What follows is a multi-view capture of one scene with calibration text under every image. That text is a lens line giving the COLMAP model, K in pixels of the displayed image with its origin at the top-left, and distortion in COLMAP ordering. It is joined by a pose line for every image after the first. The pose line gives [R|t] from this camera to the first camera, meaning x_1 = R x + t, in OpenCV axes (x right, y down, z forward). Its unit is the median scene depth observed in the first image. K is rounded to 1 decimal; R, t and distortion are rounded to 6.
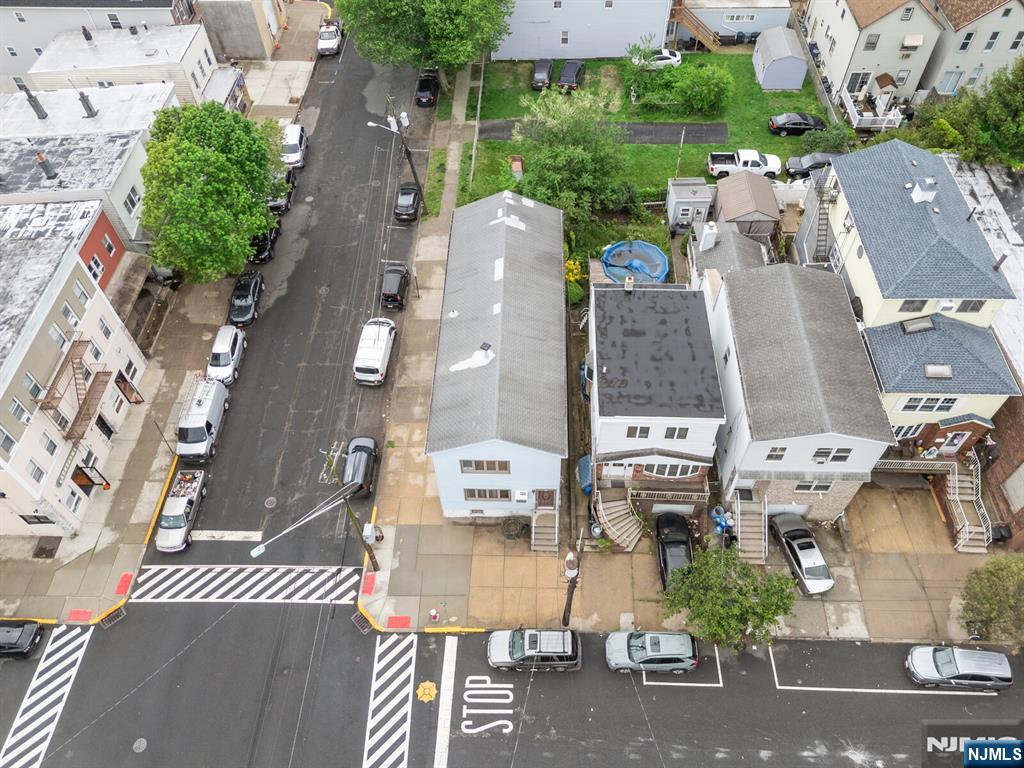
lens RADIAL K [[751.5, 0, 512.3], [0, 751.5, 382.3], [0, 0, 1]] dist [0.068293, -0.056417]
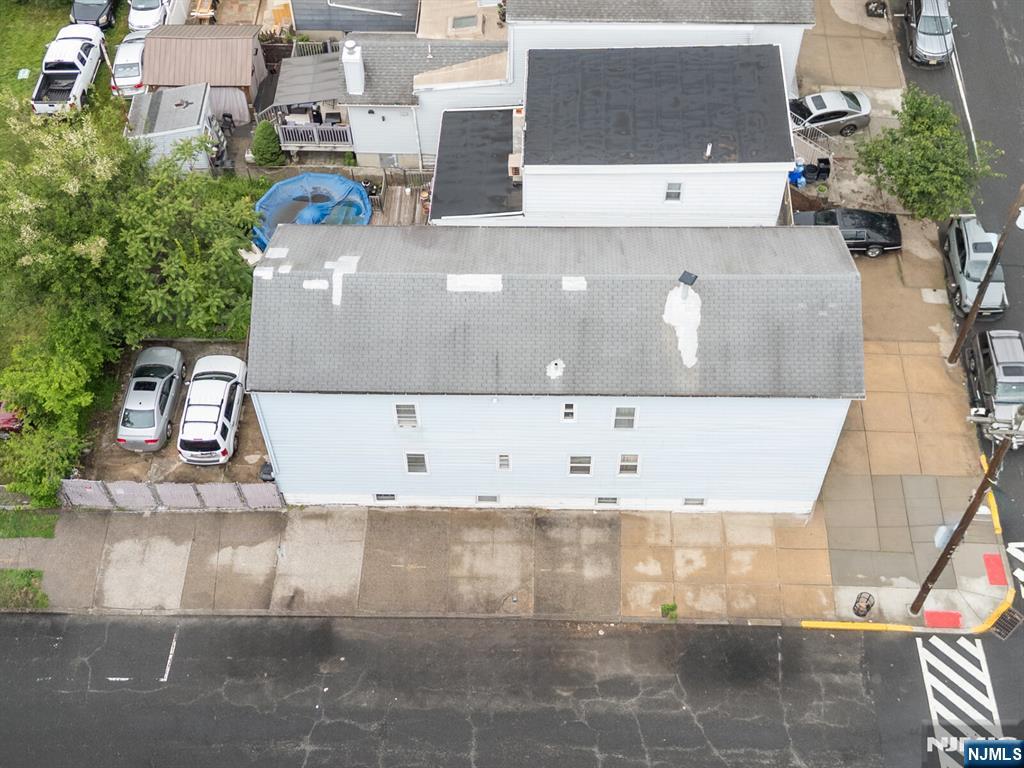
lens RADIAL K [[1261.9, 0, 497.3], [0, 1261.9, 425.5], [0, 0, 1]] dist [0.064139, 0.000000]
pose [[0.001518, -0.799746, 0.600337, -0.662721], [0.802380, 0.359263, 0.476567, -0.548531], [-0.596812, 0.480975, 0.642245, 0.472450]]
